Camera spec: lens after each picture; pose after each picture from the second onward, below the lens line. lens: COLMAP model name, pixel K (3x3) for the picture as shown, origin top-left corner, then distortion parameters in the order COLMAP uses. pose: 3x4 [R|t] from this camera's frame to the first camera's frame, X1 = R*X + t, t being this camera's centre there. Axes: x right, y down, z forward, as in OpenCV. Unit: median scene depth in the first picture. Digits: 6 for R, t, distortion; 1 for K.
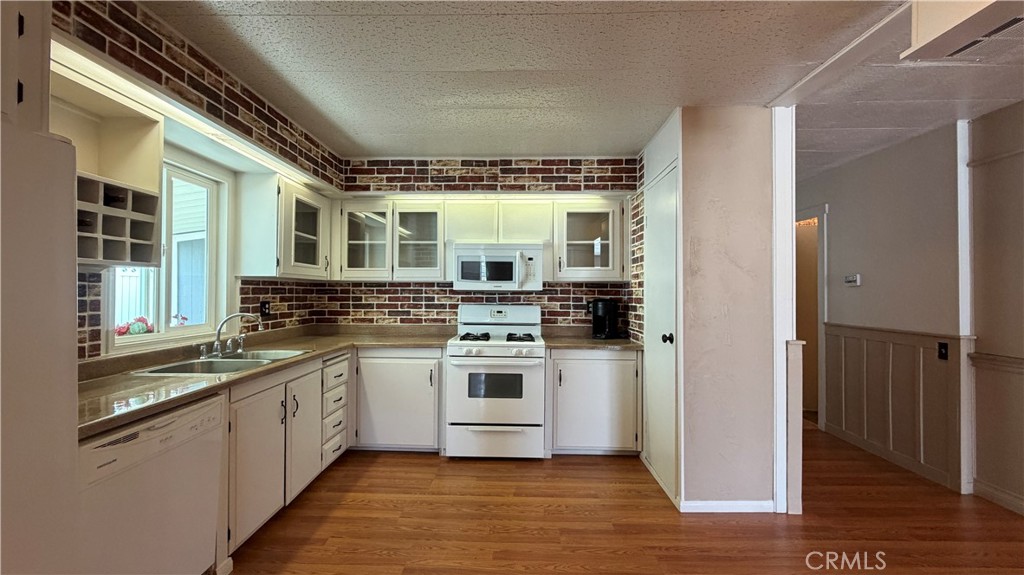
lens RADIAL K [[415.0, 0, 508.2], [0, 415.0, 288.9], [0, 0, 1]] dist [0.003126, -0.000312]
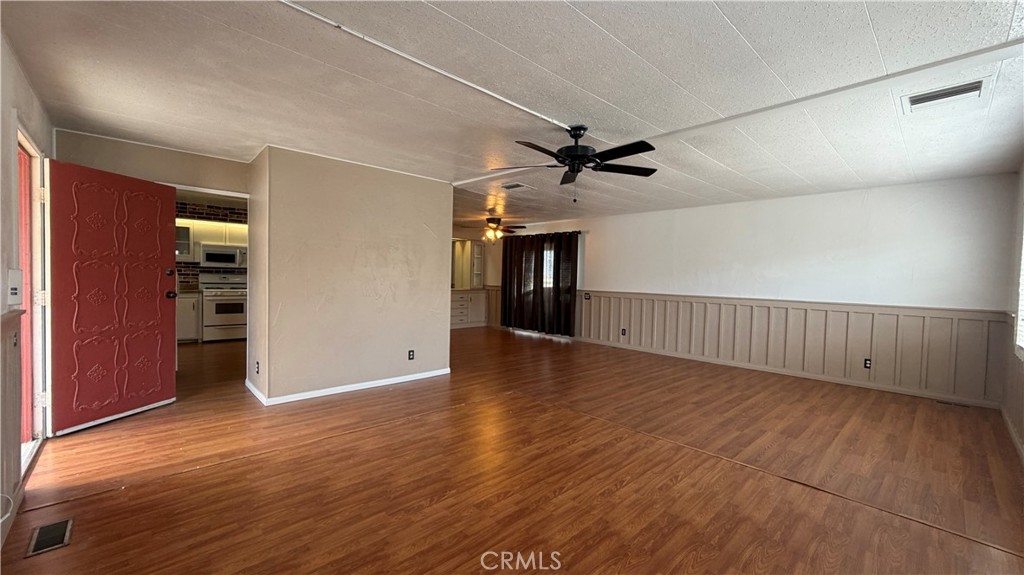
lens RADIAL K [[415.0, 0, 508.2], [0, 415.0, 288.9], [0, 0, 1]] dist [0.003126, -0.000312]
pose [[0.709633, -0.004899, 0.704555, -0.518833], [-0.027359, 0.999030, 0.034502, 0.001371], [-0.704040, -0.043759, 0.708810, -1.600688]]
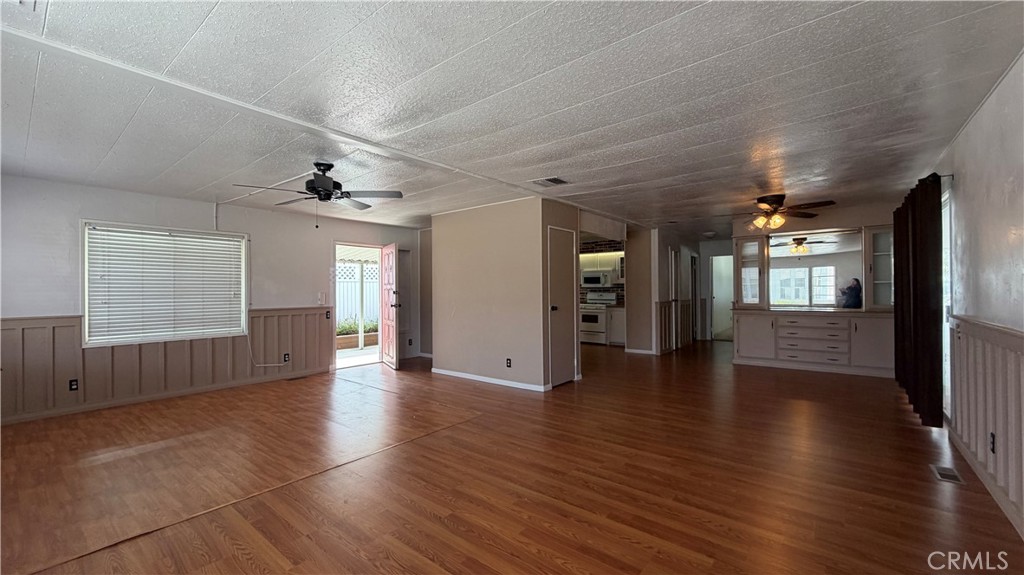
lens RADIAL K [[415.0, 0, 508.2], [0, 415.0, 288.9], [0, 0, 1]] dist [0.003126, -0.000312]
pose [[0.783278, -0.011594, -0.621563, 1.271405], [0.014408, 0.999896, -0.000495, 0.008158], [0.621504, -0.008568, 0.783364, -1.591499]]
